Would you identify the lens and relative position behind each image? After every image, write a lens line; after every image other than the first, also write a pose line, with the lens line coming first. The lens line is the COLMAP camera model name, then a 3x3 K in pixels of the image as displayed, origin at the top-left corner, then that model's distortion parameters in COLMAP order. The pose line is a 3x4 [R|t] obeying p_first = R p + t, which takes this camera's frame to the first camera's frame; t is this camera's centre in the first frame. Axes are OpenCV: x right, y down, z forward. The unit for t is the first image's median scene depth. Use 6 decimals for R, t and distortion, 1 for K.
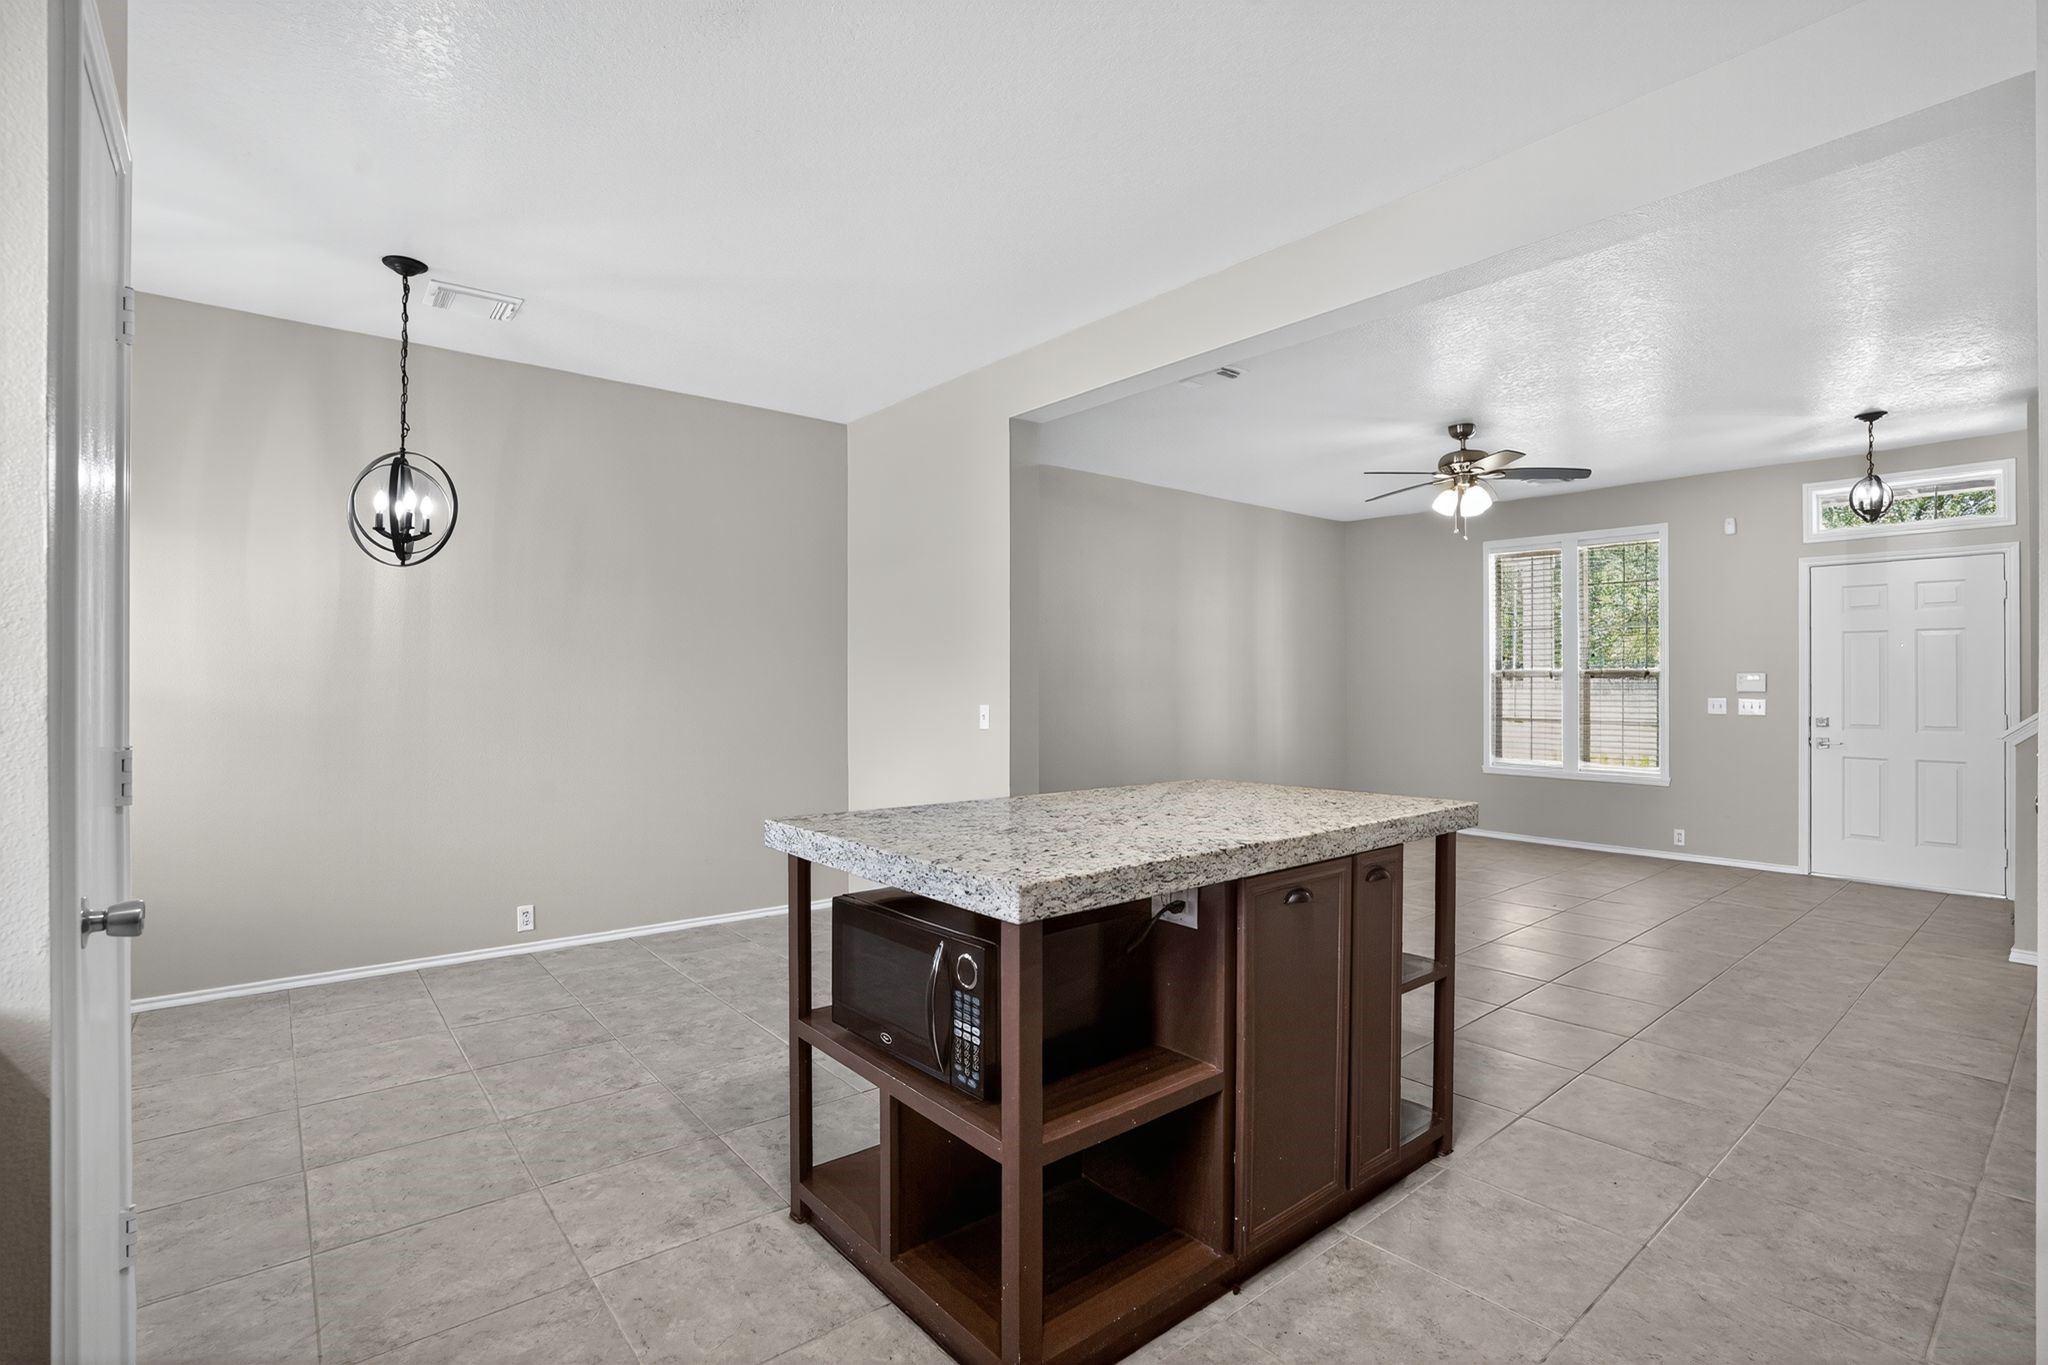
lens RADIAL K [[948.6, 0, 1018.4], [0, 948.6, 685.9], [0, 0, 1]] dist [-0.065685, 0.022604]
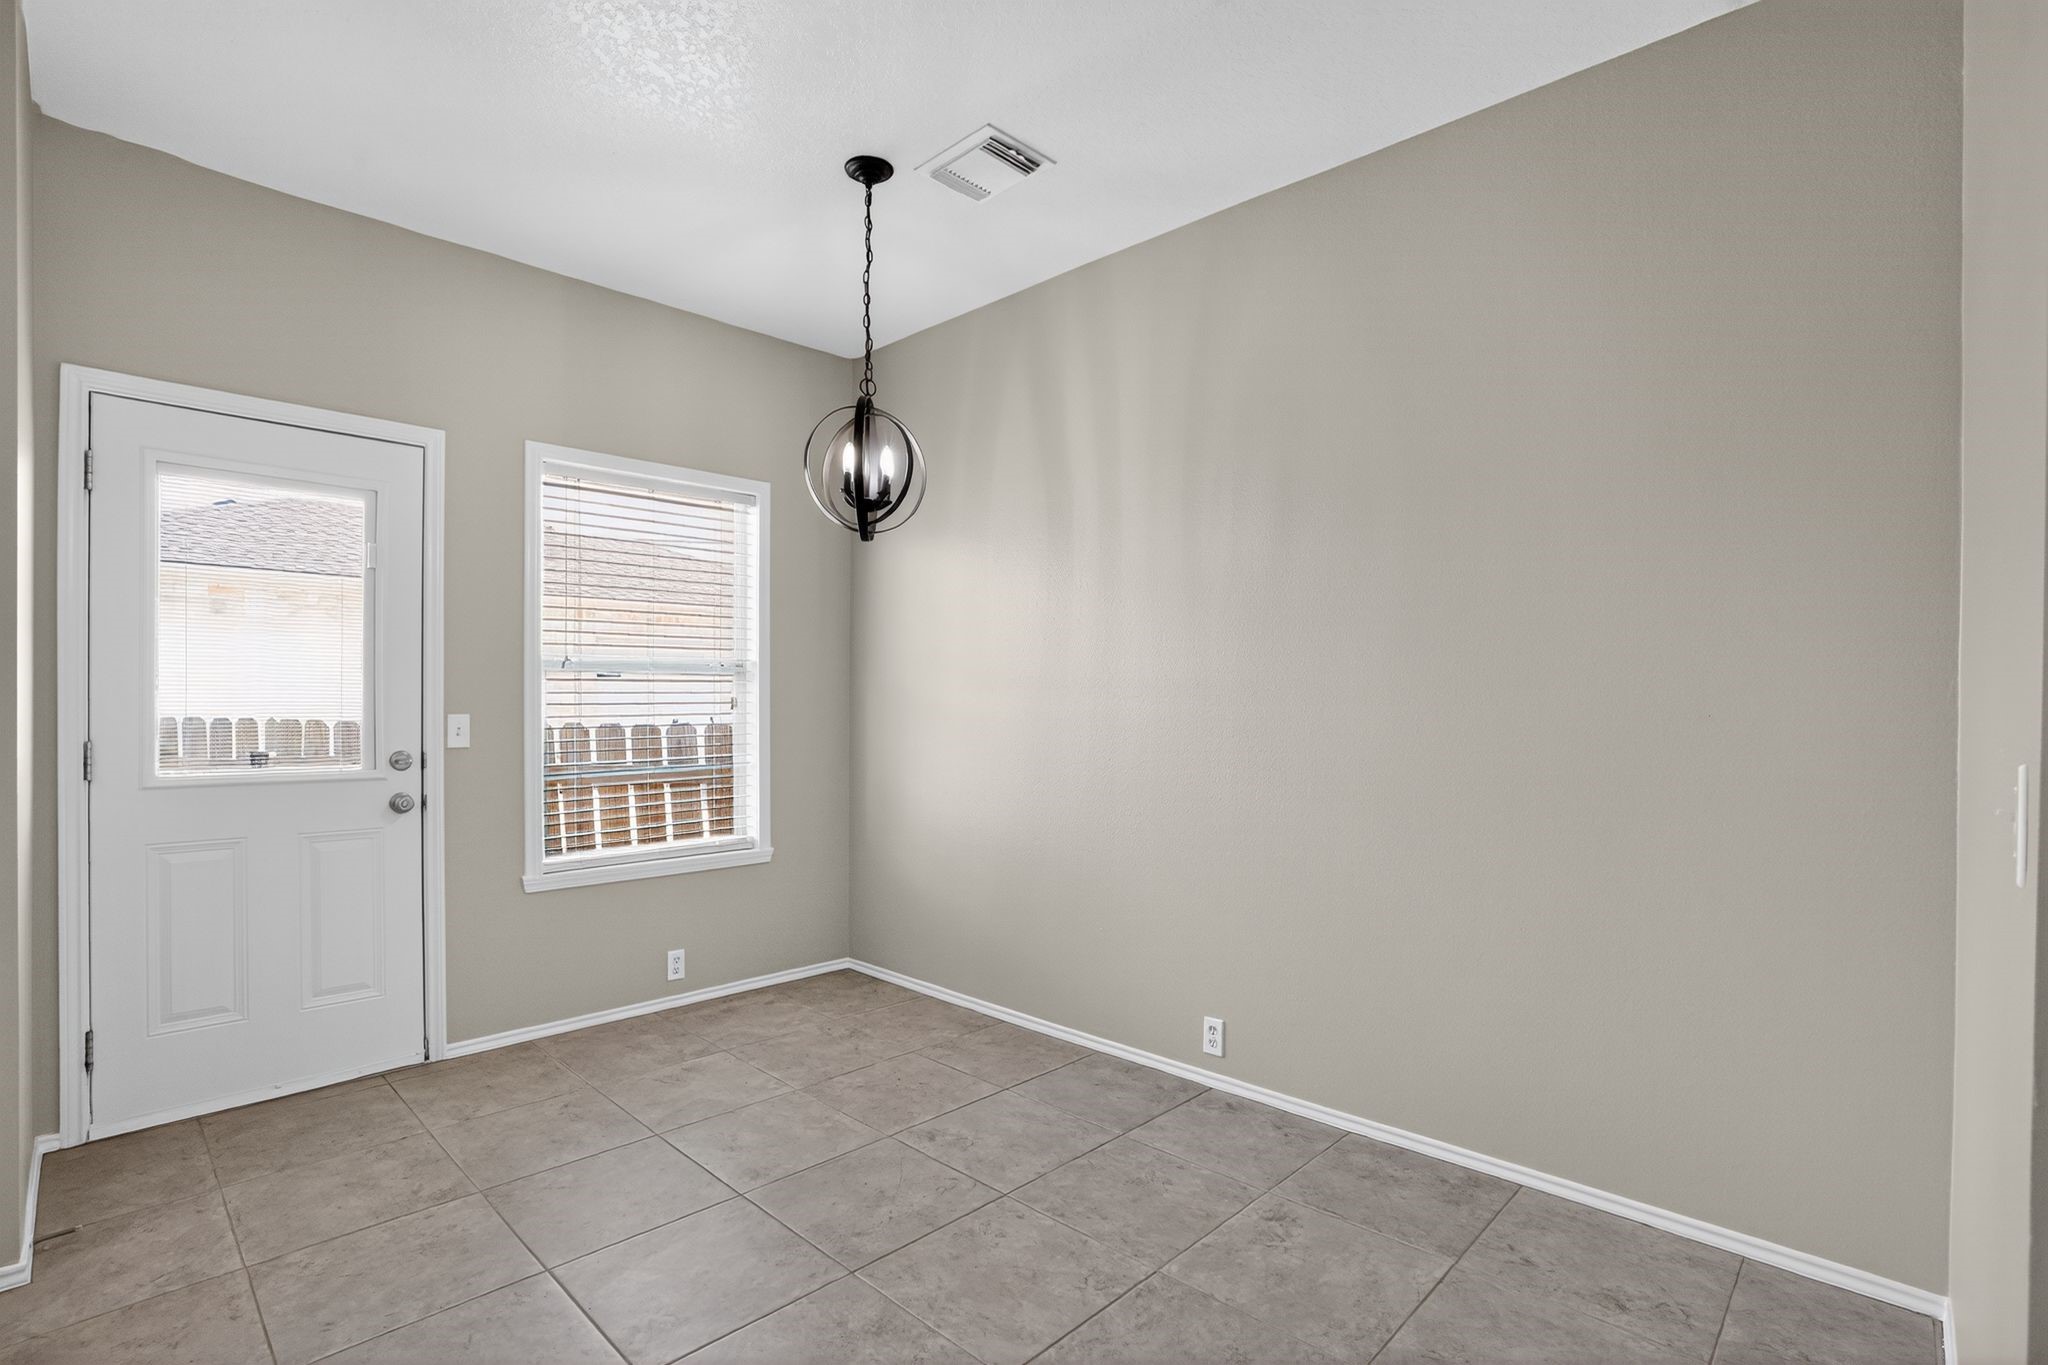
lens RADIAL K [[951.0, 0, 1021.2], [0, 951.0, 714.6], [0, 0, 1]] dist [-0.064874, 0.022562]
pose [[0.116735, 0.005819, -0.993146, 0.109753], [-0.000111, 0.999983, 0.005846, 0.011954], [0.993163, -0.000572, 0.116734, 0.670797]]
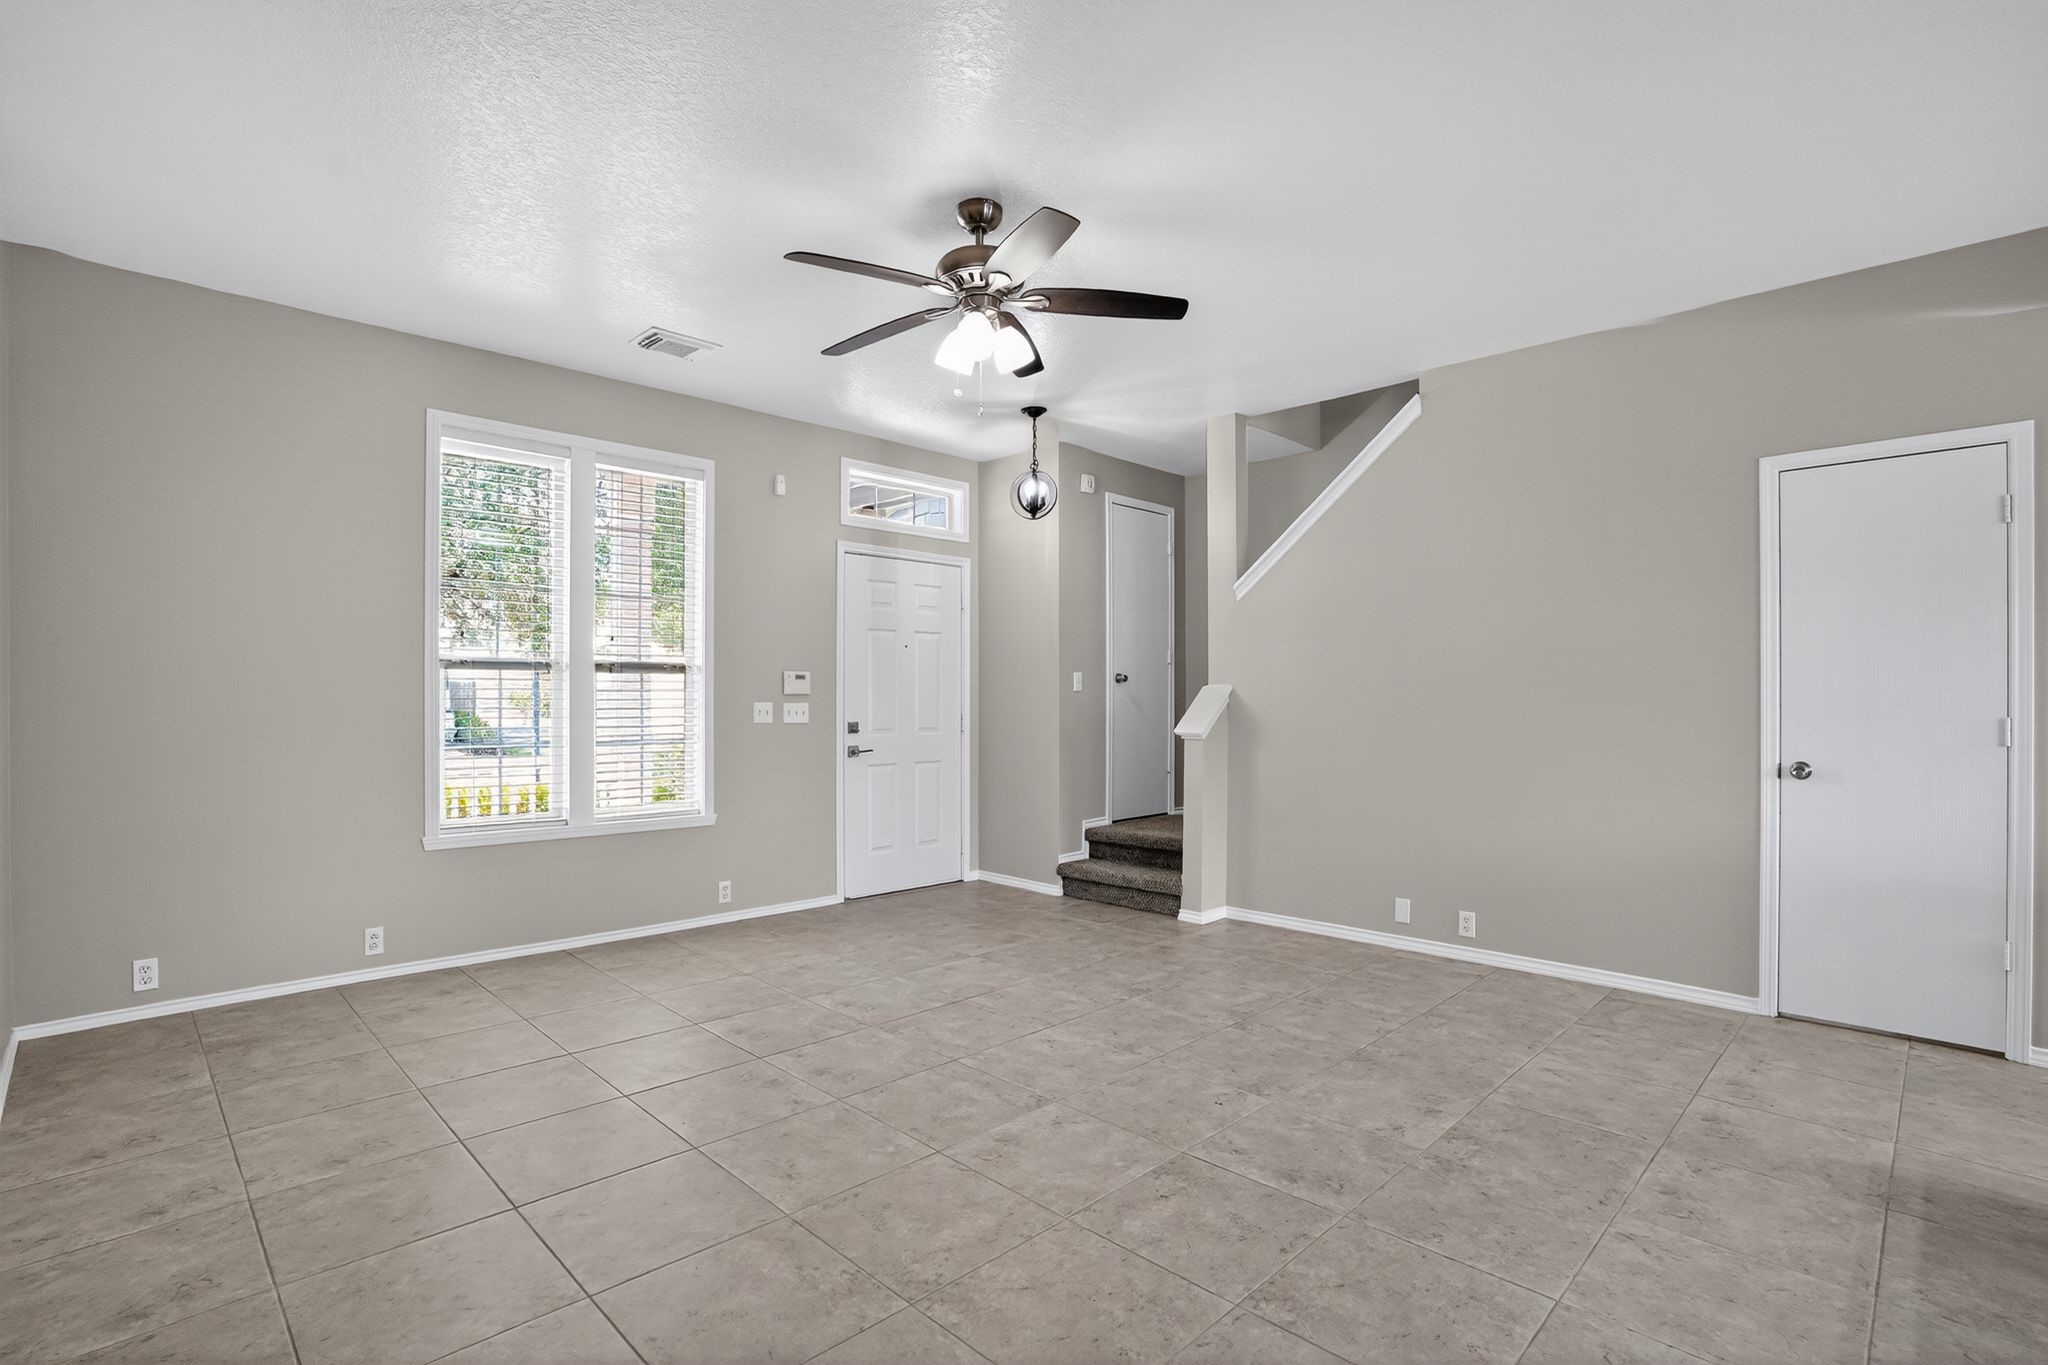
lens RADIAL K [[958.9, 0, 1028.7], [0, 958.9, 689.7], [0, 0, 1]] dist [-0.067097, 0.024677]
pose [[-0.101667, 0.003058, 0.994814, -0.084227], [-0.002099, 0.999992, -0.003289, 0.005939], [-0.994816, -0.002423, -0.101660, 1.104907]]
